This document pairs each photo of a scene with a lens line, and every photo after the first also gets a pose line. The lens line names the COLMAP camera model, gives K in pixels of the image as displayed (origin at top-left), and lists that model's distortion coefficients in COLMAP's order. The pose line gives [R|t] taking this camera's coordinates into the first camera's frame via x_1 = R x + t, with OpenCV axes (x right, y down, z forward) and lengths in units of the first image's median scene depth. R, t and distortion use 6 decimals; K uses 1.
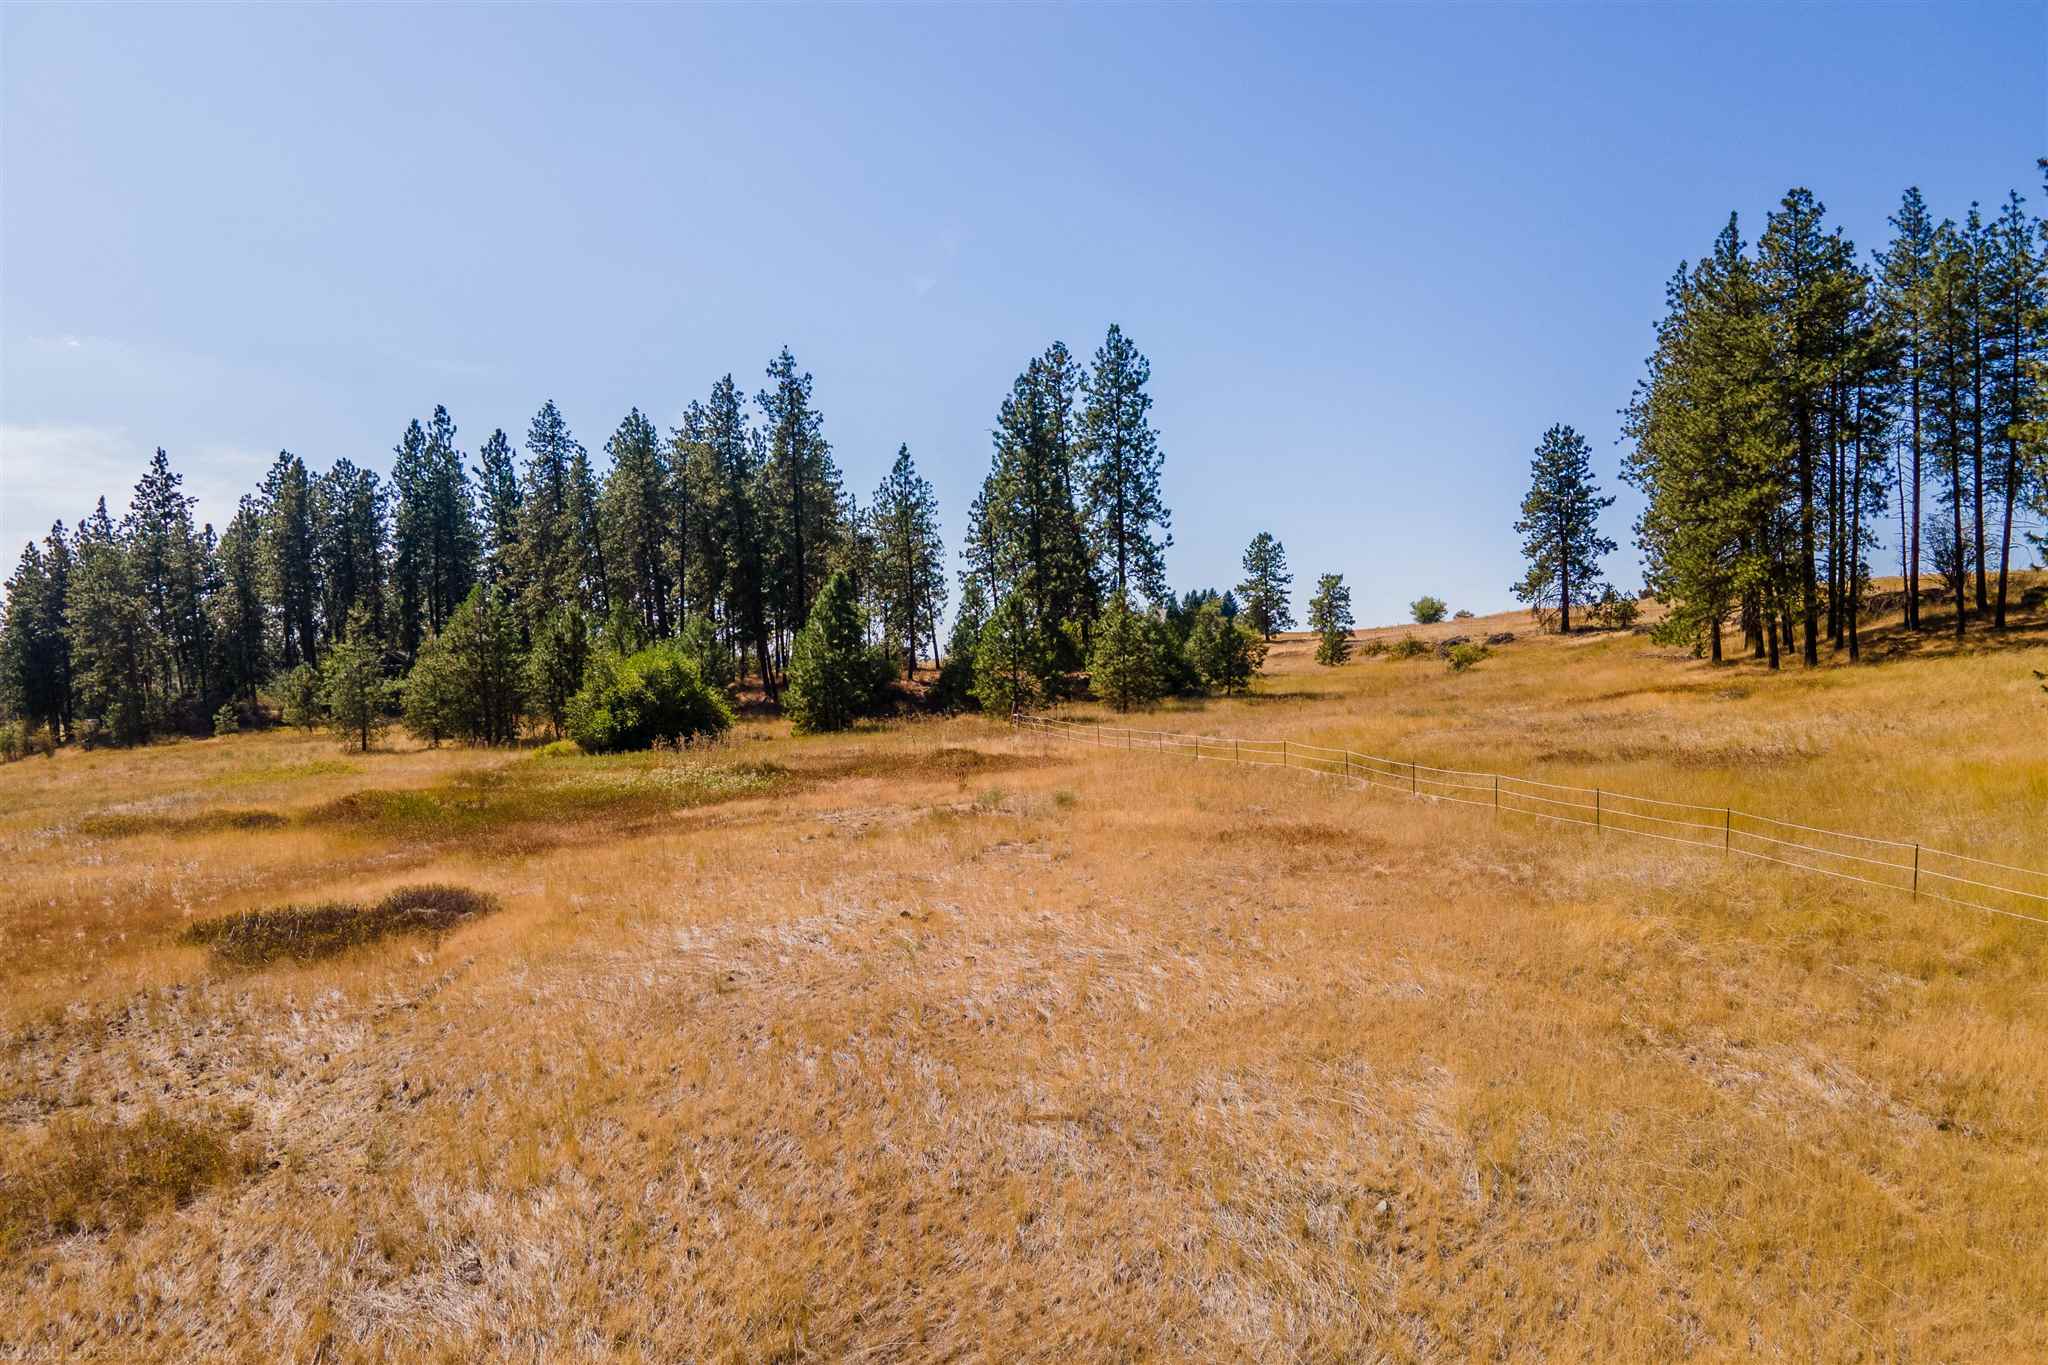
lens RADIAL K [[1481.1, 0, 1028.6], [0, 1481.1, 680.5], [0, 0, 1]] dist [0.027666, 0.024468]
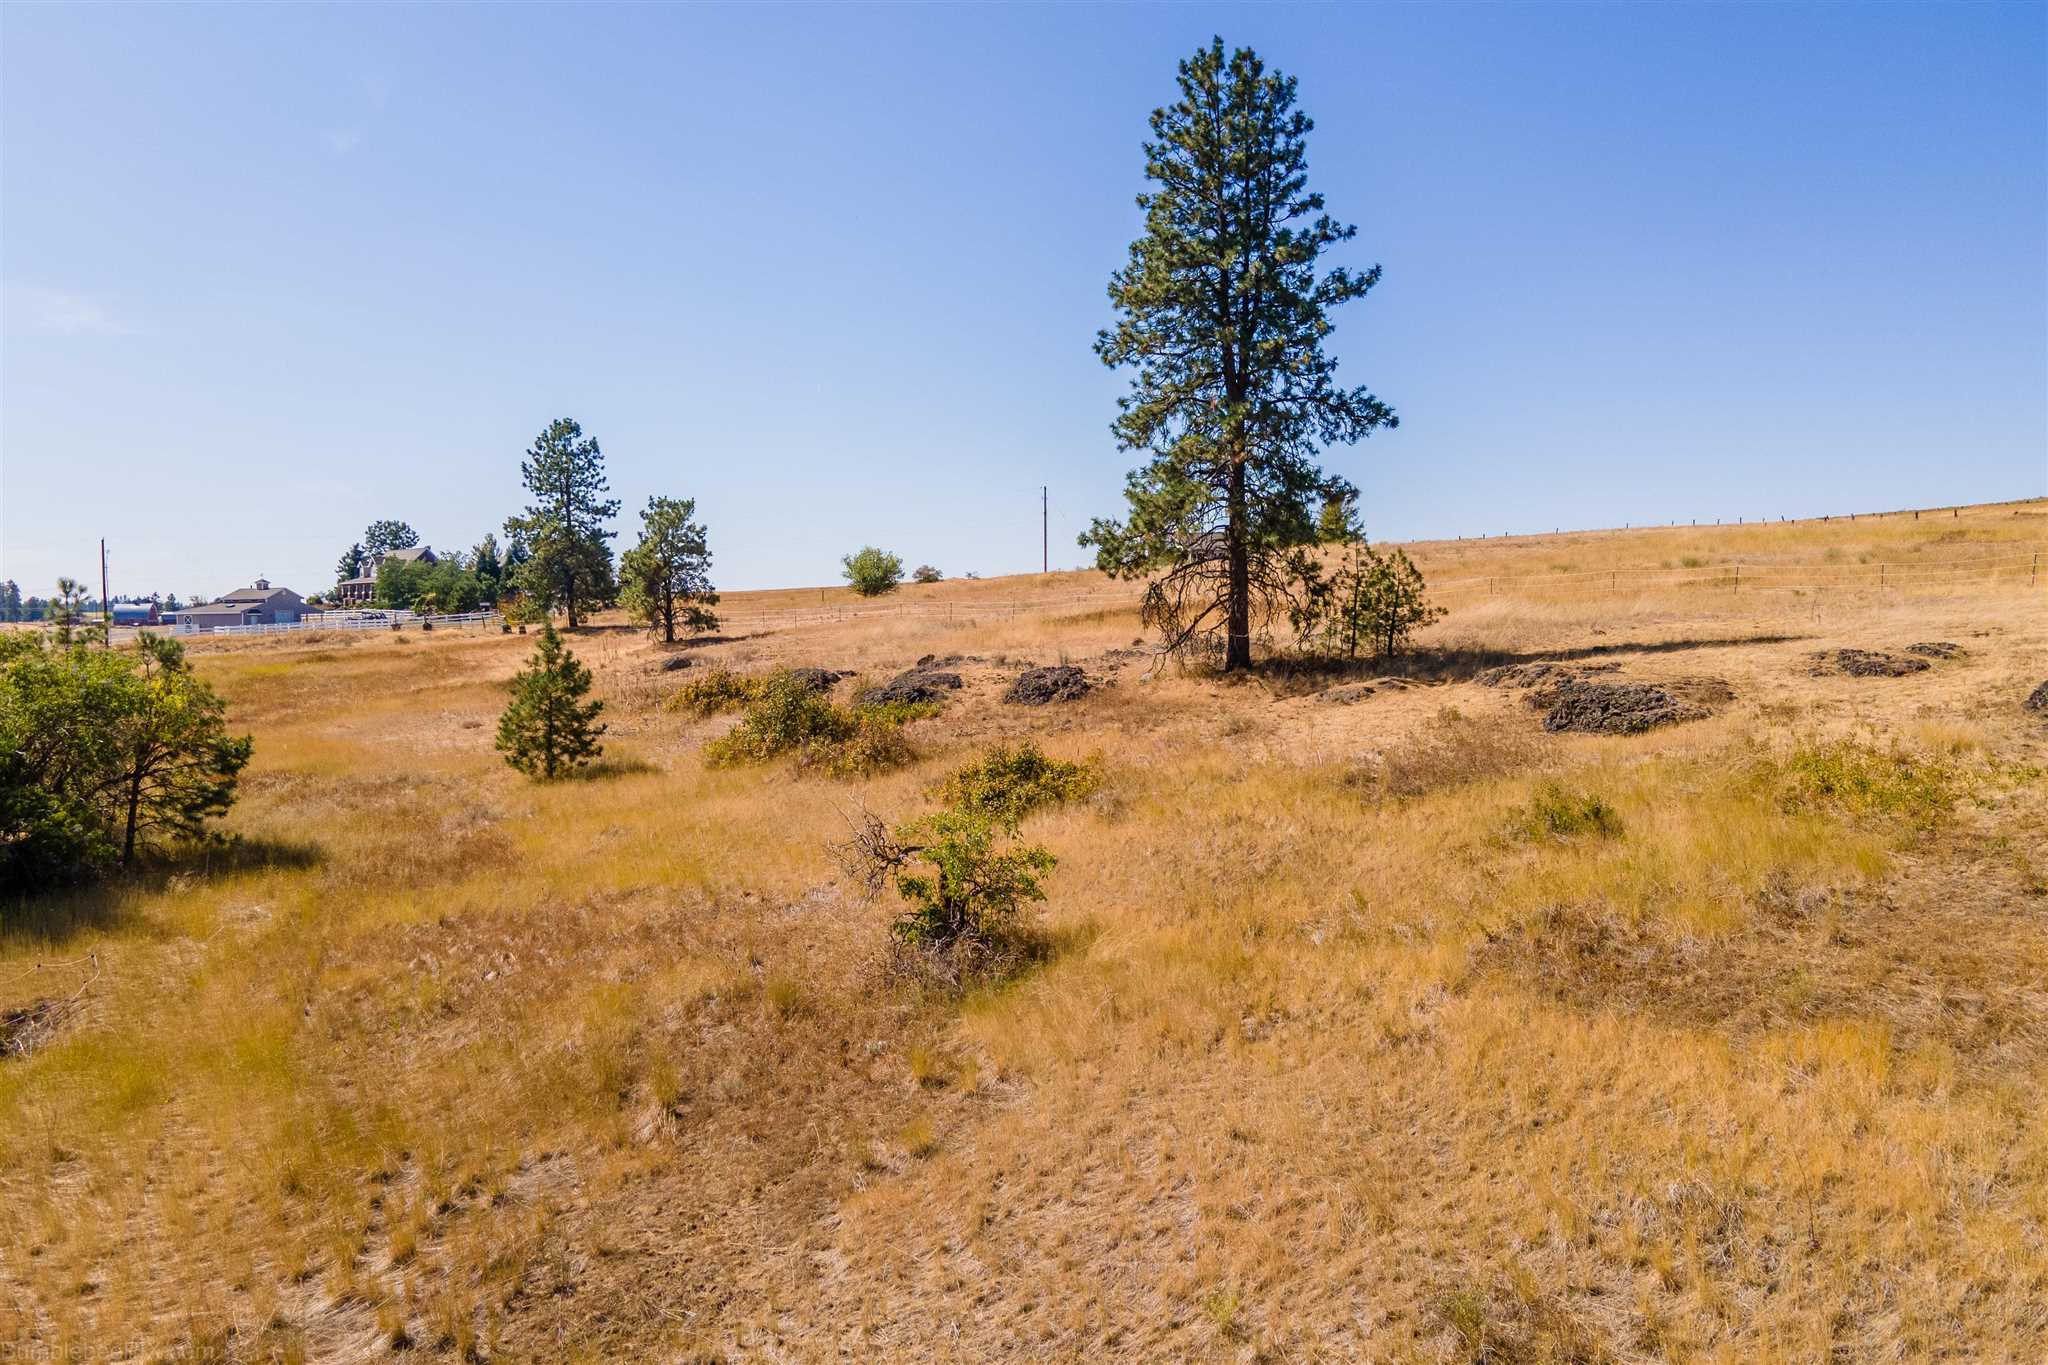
lens RADIAL K [[1481.1, 0, 1034.0], [0, 1481.1, 594.6], [0, 0, 1]] dist [0.027666, 0.024468]
pose [[0.935902, 0.005288, 0.352220, 0.237609], [0.001564, 0.999815, -0.019166, -0.051291], [-0.352256, 0.018488, 0.935721, 0.833568]]
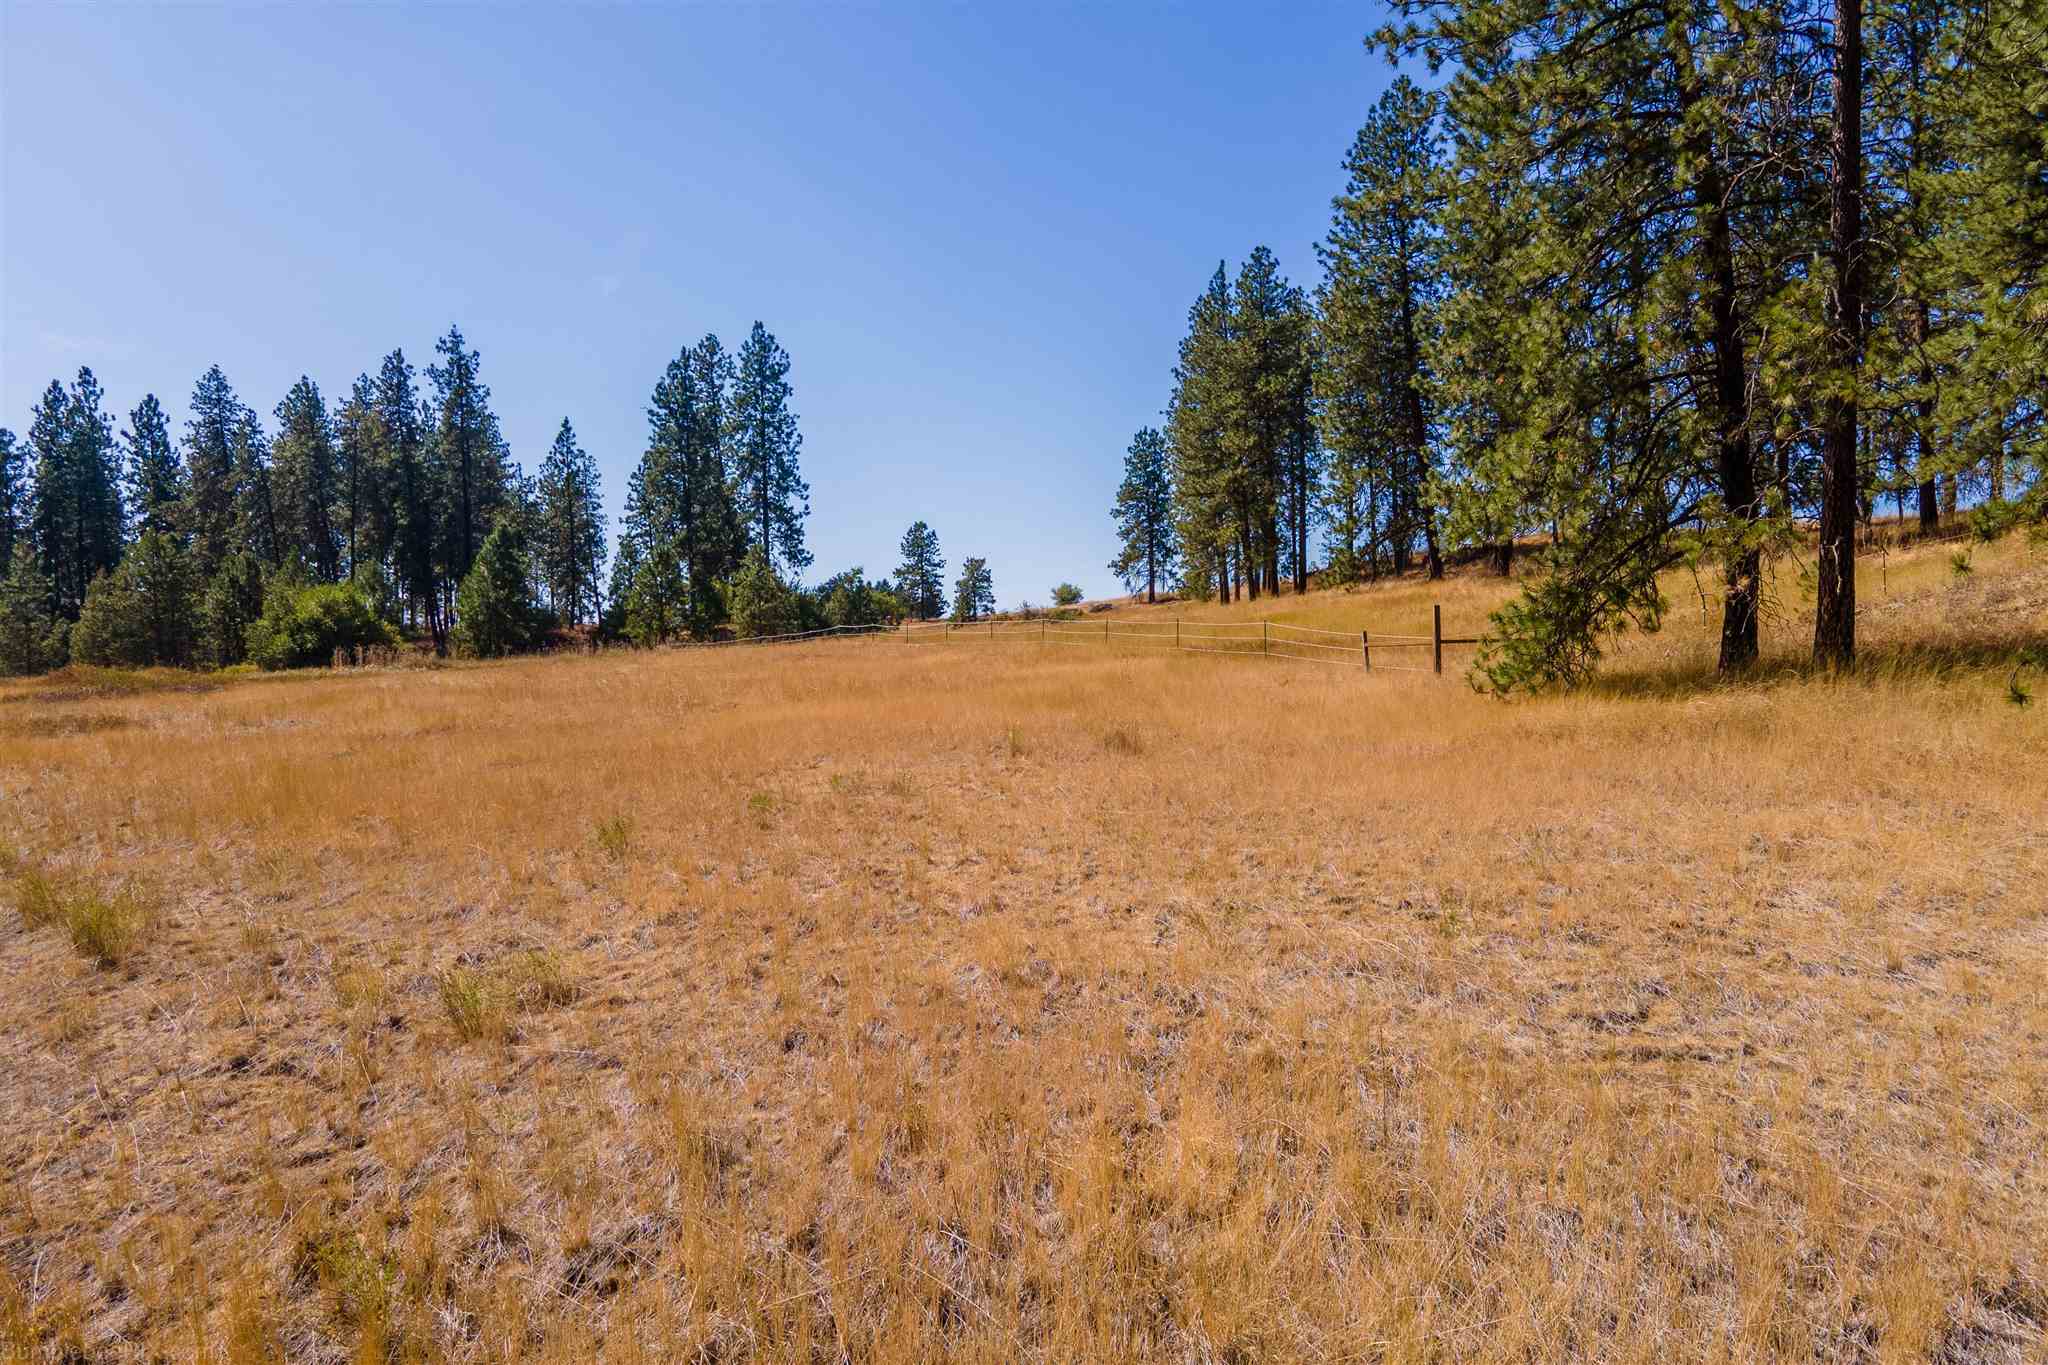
lens RADIAL K [[1481.1, 0, 1026.0], [0, 1481.1, 687.3], [0, 0, 1]] dist [0.027666, 0.024468]
pose [[0.979729, 0.001139, 0.200325, 0.029849], [-0.001088, 0.999999, -0.000362, 0.042442], [-0.200325, 0.000137, 0.979729, -0.164897]]
